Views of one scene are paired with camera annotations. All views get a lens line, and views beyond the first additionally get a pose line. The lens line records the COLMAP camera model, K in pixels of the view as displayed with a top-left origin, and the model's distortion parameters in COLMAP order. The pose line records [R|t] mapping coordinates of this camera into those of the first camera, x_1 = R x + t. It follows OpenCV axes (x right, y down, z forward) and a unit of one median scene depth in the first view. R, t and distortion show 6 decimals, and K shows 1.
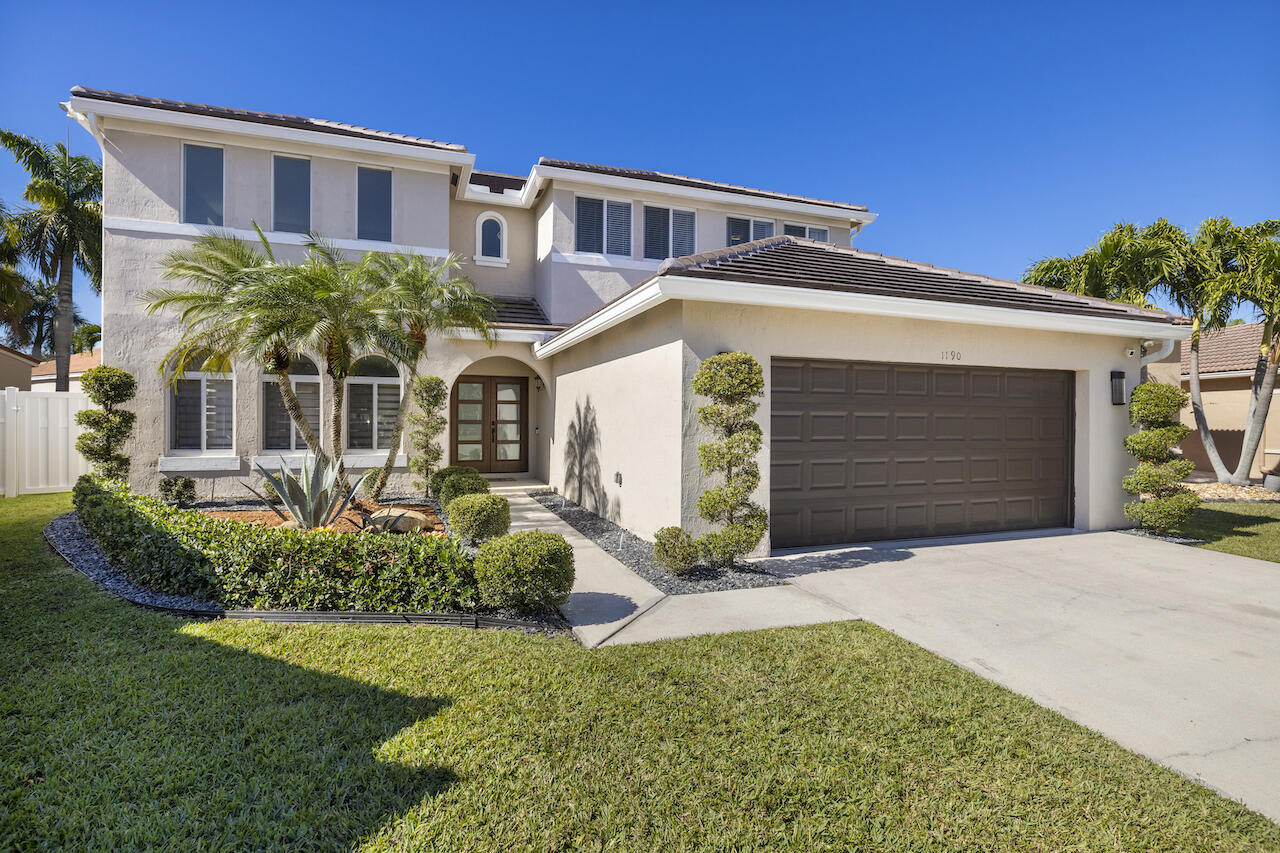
lens RADIAL K [[627.4, 0, 639.2], [0, 627.4, 404.7], [0, 0, 1]] dist [-0.001946, 0.000411]
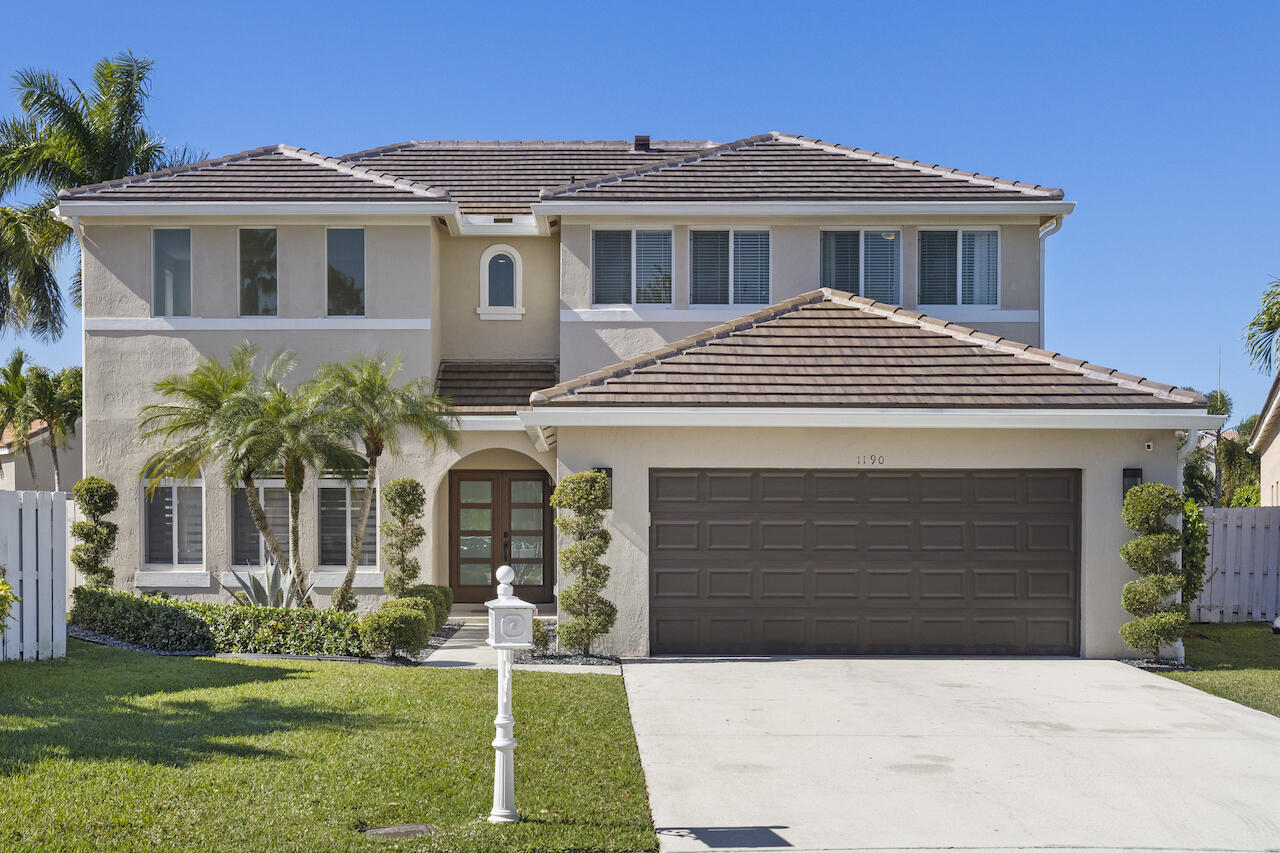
lens RADIAL K [[2583.9, 0, 640.0], [0, 2583.9, 426.5], [0, 0, 1]] dist [-0.013824, -0.186988]
pose [[0.930516, -0.018456, -0.365786, 1.314917], [0.012421, 0.999745, -0.018846, -0.049217], [0.366041, 0.012993, 0.930508, -2.256238]]
